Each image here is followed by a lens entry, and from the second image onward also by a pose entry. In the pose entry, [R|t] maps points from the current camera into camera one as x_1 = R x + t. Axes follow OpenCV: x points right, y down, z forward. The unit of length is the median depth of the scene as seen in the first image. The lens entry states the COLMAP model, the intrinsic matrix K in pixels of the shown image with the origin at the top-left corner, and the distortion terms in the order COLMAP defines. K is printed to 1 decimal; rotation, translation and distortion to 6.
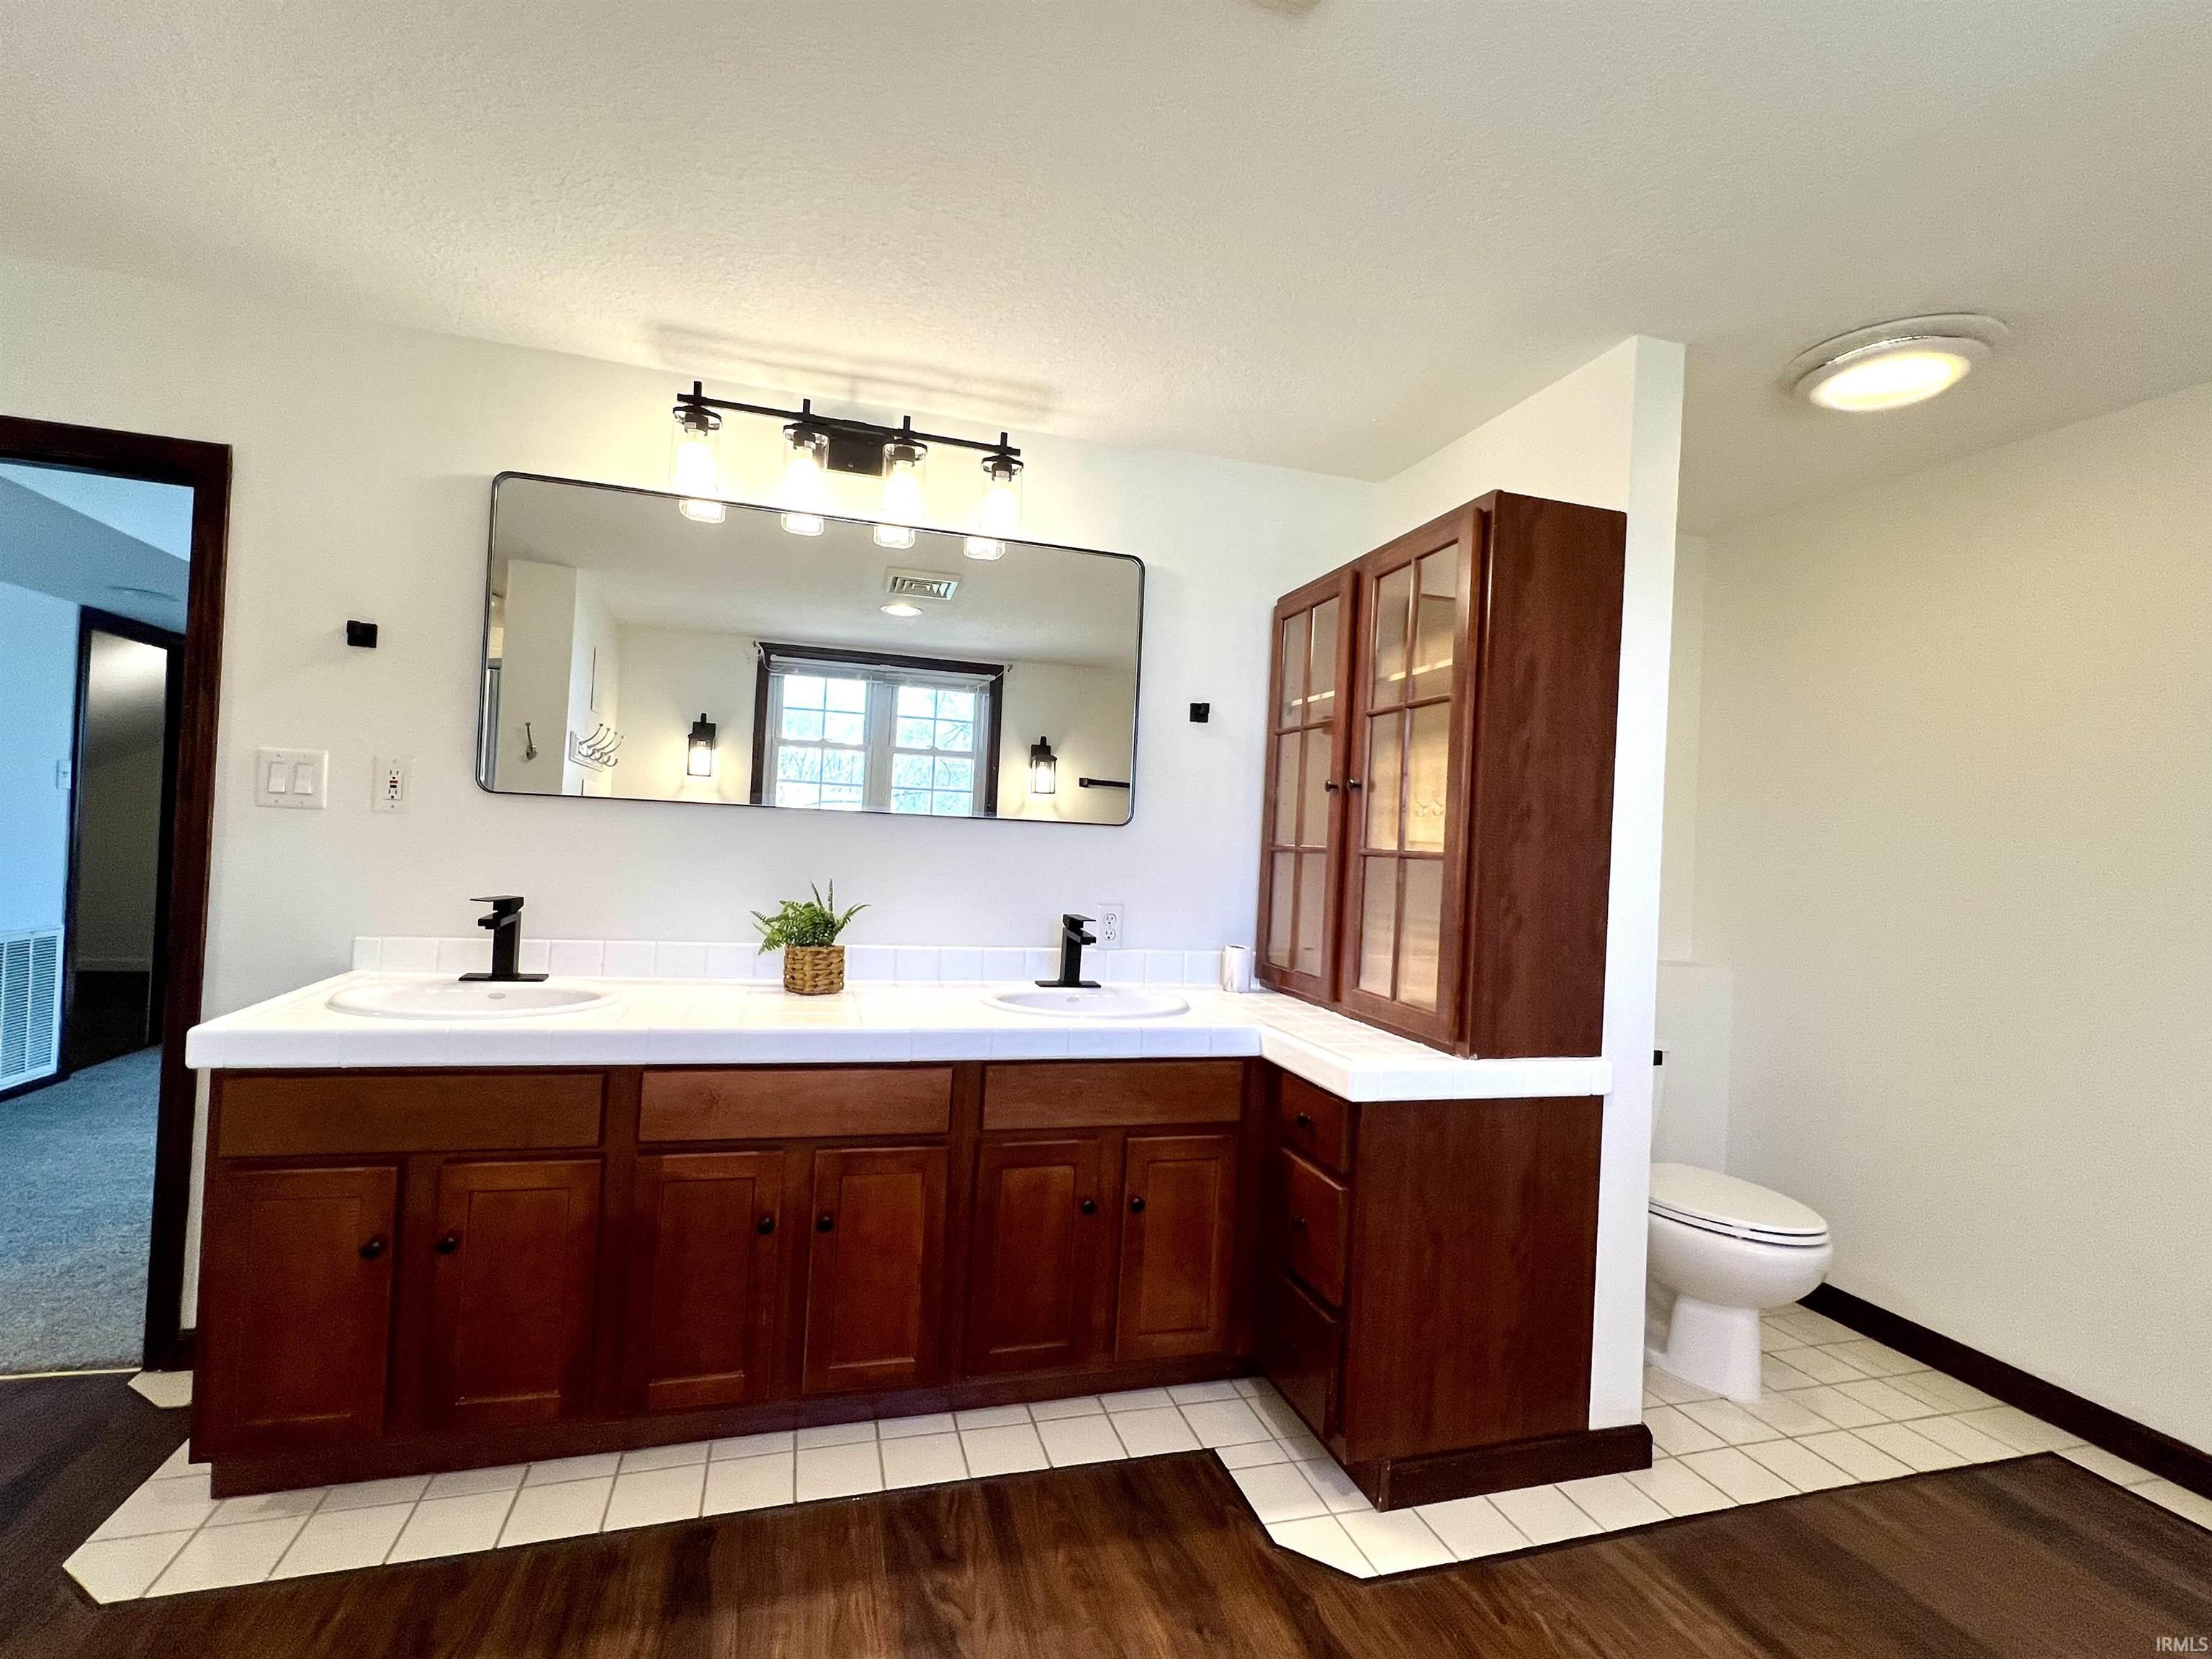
lens RADIAL K [[1009.6, 0, 1106.0], [0, 1009.6, 829.5], [0, 0, 1]] dist [-0.002857, -0.001022]
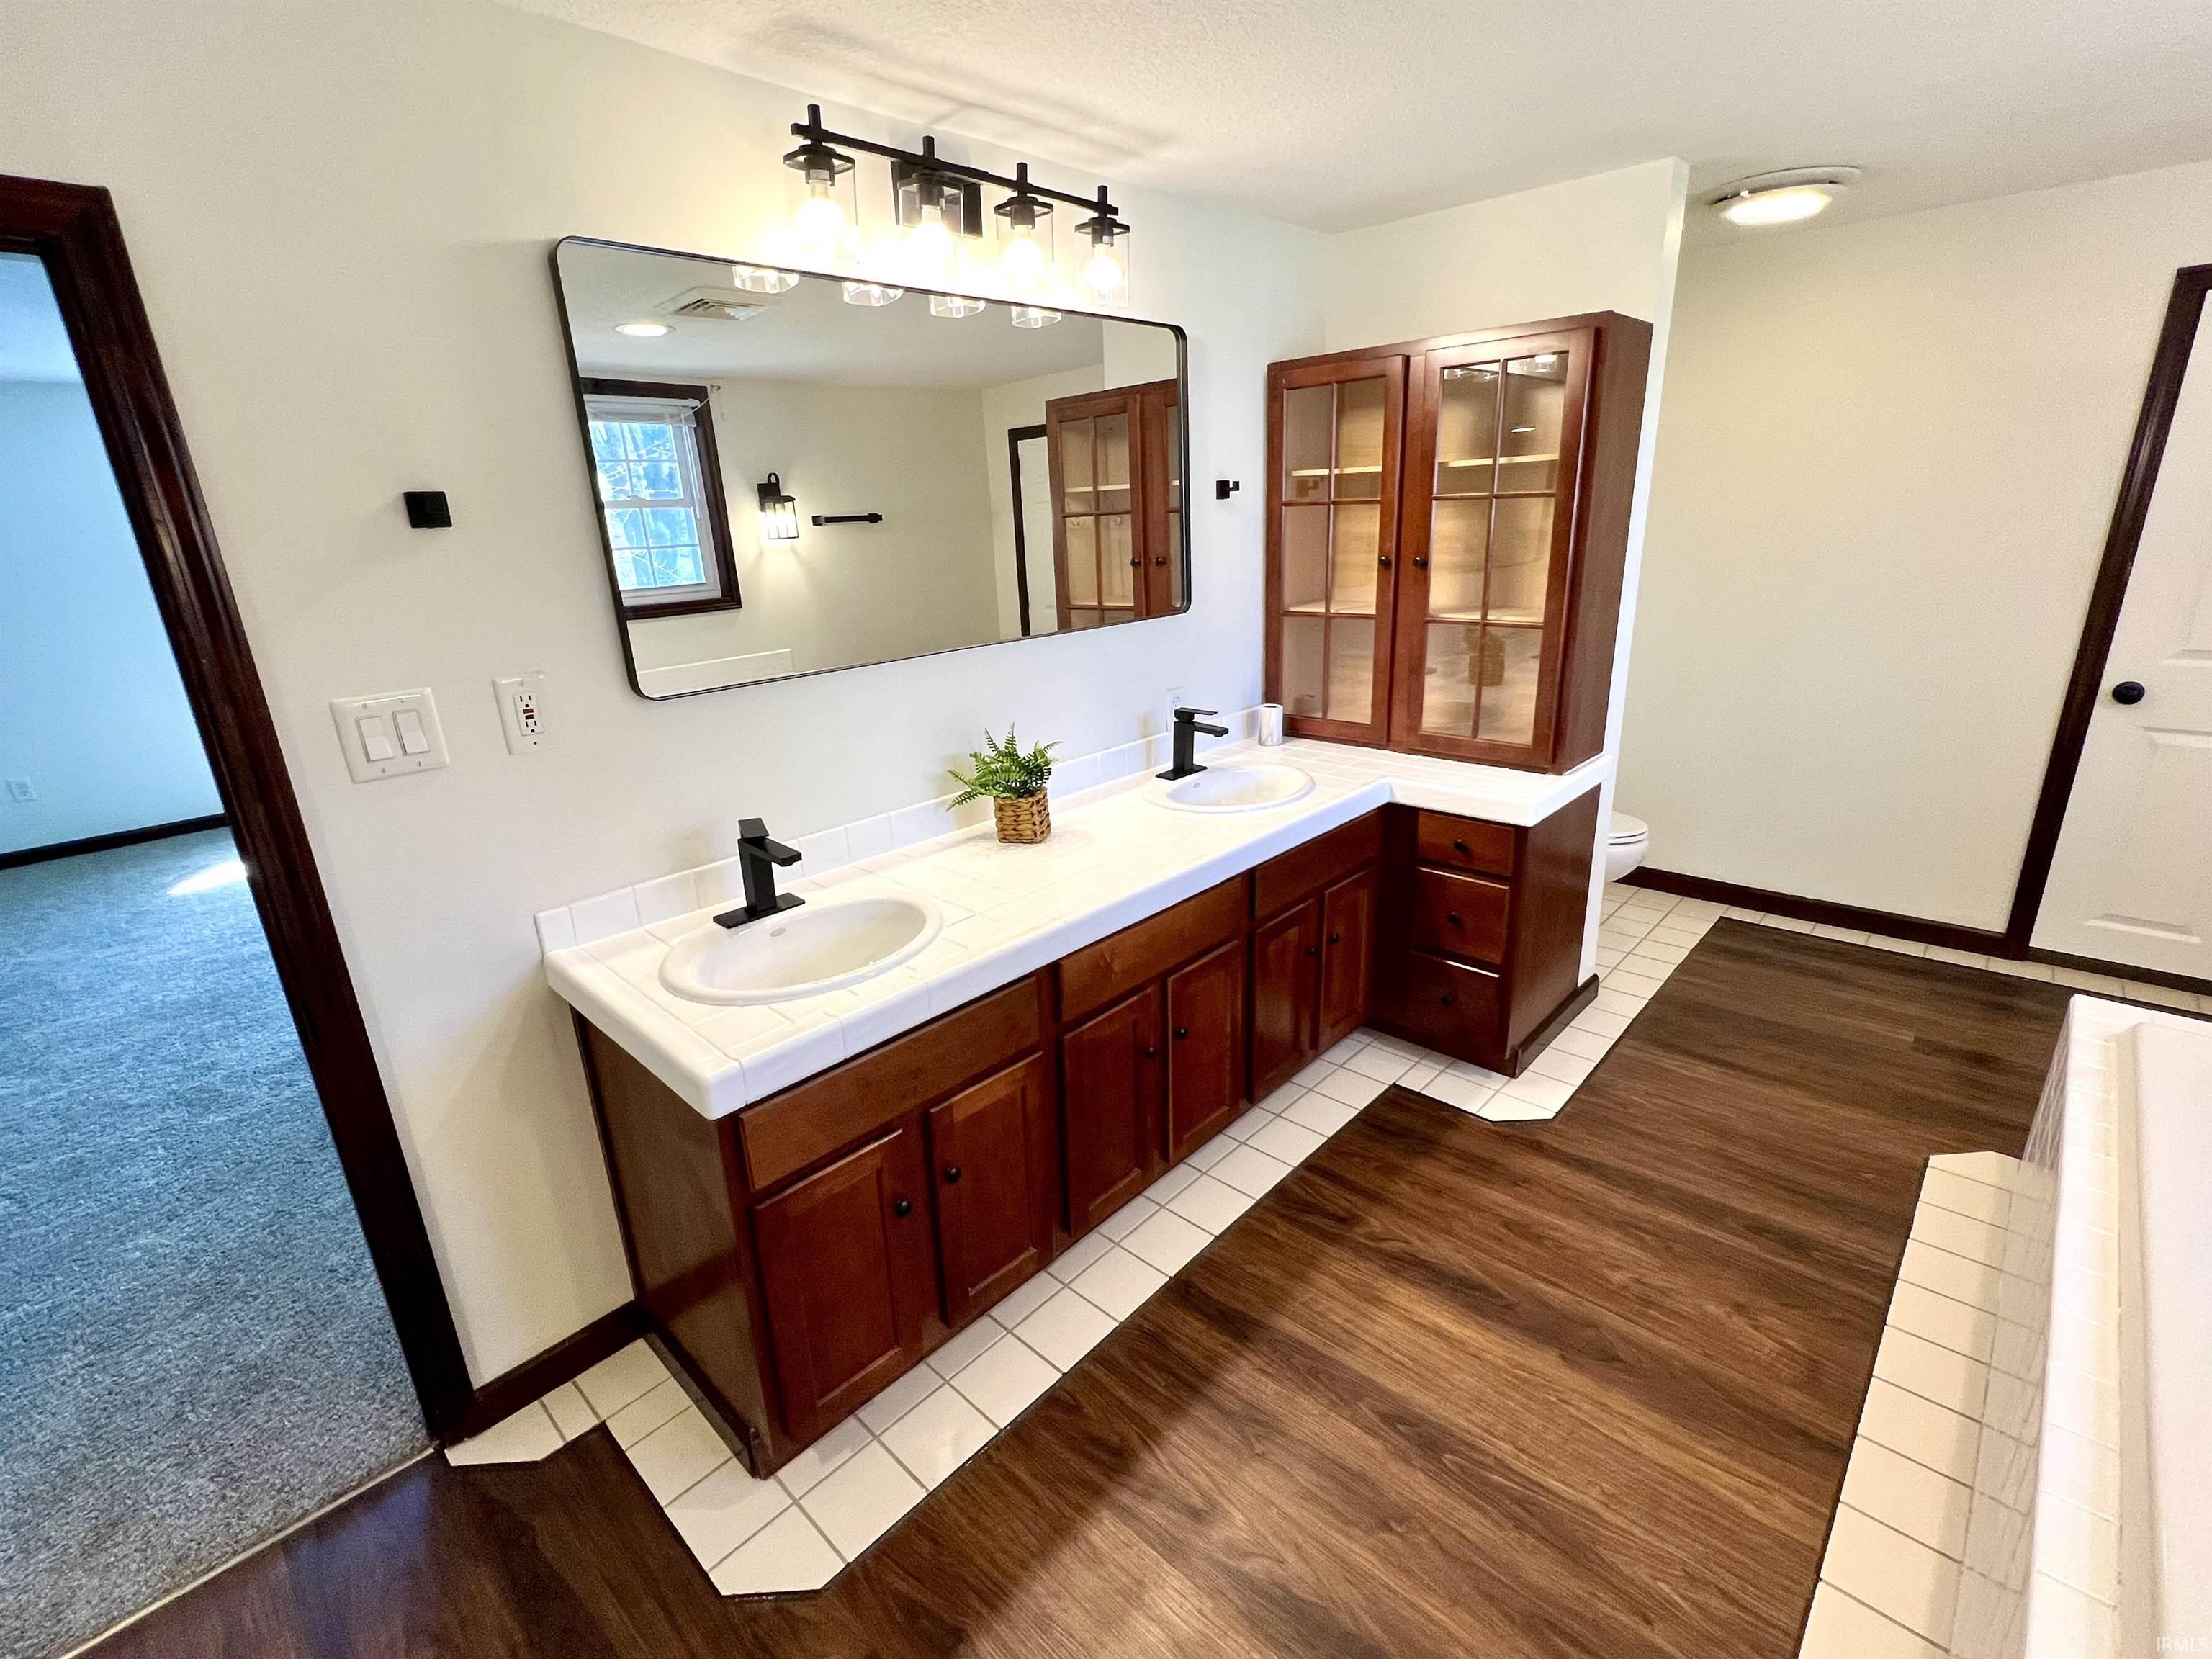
lens RADIAL K [[985.3, 0, 1107.3], [0, 985.3, 839.4], [0, 0, 1]] dist [-0.022890, 0.009416]
pose [[0.863585, -0.239073, 0.443921, -0.664899], [0.078746, 0.933587, 0.349593, -0.173624], [-0.498017, -0.266946, 0.825057, 0.158524]]
